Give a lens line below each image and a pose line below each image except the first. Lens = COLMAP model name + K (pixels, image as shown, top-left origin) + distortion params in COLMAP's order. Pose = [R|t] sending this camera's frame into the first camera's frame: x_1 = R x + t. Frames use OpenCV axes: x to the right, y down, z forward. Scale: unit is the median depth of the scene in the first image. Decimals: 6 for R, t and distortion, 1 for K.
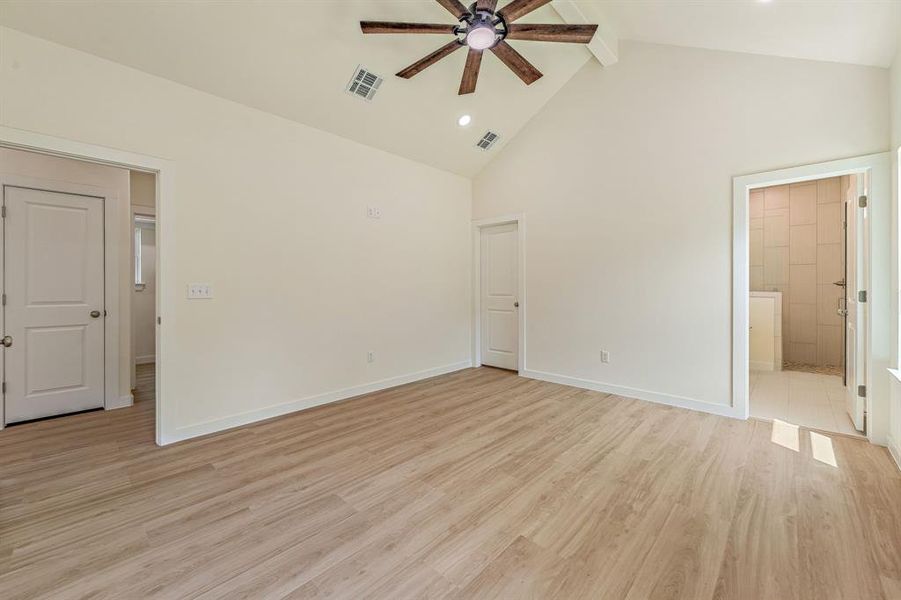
lens RADIAL K [[363.5, 0, 449.6], [0, 363.5, 288.8], [0, 0, 1]] dist [-0.000354, 0.000079]
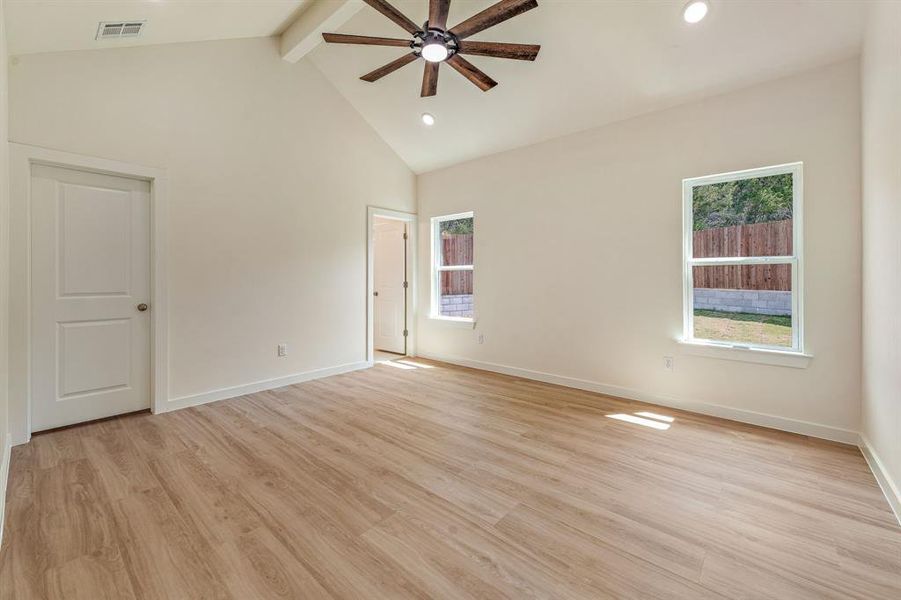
lens RADIAL K [[366.3, 0, 453.4], [0, 366.3, 278.6], [0, 0, 1]] dist [0.003330, 0.000090]
pose [[-0.044604, 0.003158, 0.999000, -0.917220], [0.005172, 0.999982, -0.002930, -0.004708], [-0.998991, 0.005036, -0.044619, 0.890653]]
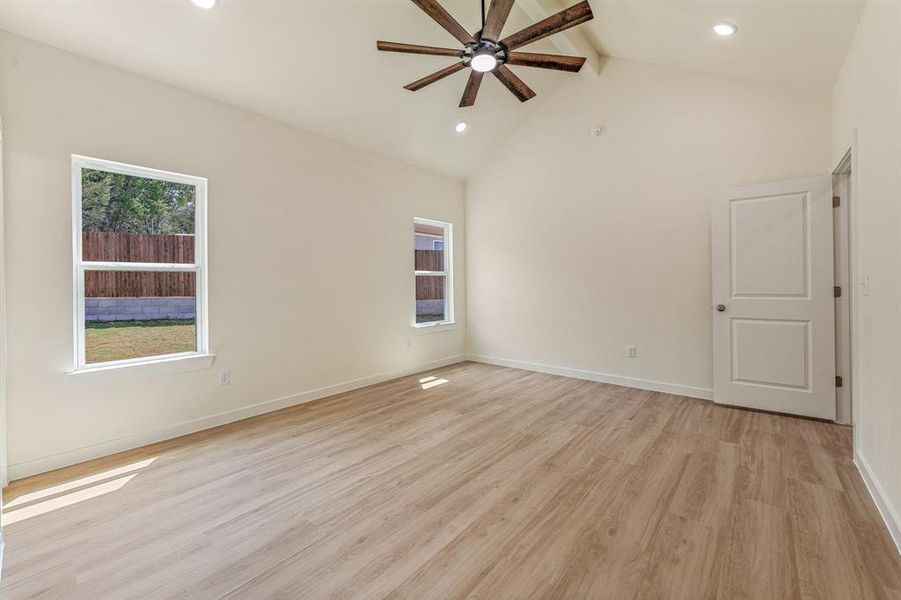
lens RADIAL K [[363.5, 0, 449.6], [0, 363.5, 288.8], [0, 0, 1]] dist [-0.000354, 0.000079]
pose [[-0.998903, 0.013131, -0.044944, 0.224899], [0.012284, 0.999743, 0.019078, -0.012232], [0.045183, 0.018505, -0.998807, 1.893654]]
